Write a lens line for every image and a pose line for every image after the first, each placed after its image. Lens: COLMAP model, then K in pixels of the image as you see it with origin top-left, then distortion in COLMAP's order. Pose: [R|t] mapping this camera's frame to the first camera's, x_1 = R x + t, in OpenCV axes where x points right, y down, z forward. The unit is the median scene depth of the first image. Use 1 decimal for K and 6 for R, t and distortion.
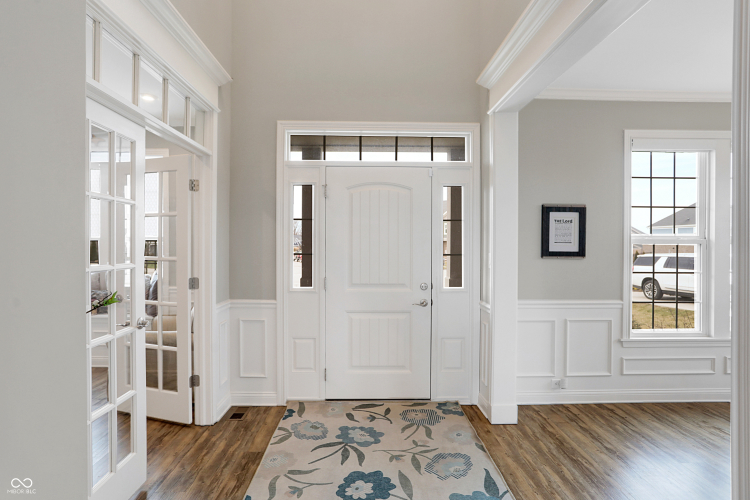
lens RADIAL K [[397.1, 0, 372.0], [0, 397.1, 244.6], [0, 0, 1]] dist [-0.040352, -0.000002]
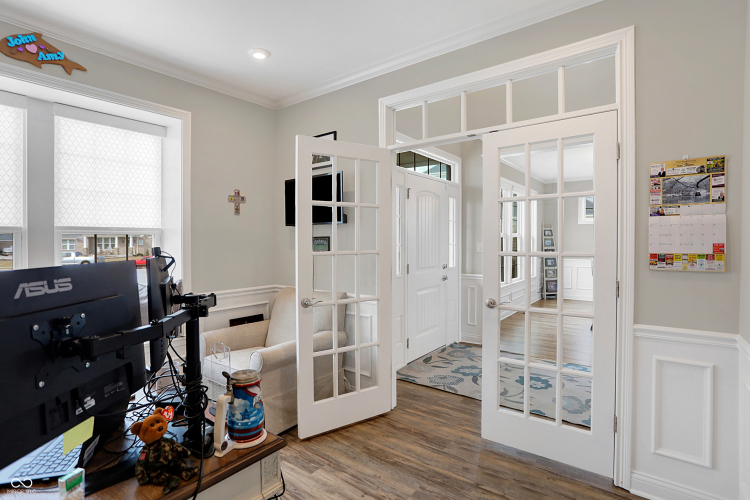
lens RADIAL K [[374.0, 0, 372.1], [0, 374.0, 238.8], [0, 0, 1]] dist [-0.027355, -0.000189]
pose [[0.635344, -0.013524, 0.772110, -1.189334], [0.010878, 0.999904, 0.008564, -0.010442], [-0.772152, 0.002958, 0.635431, 0.377422]]
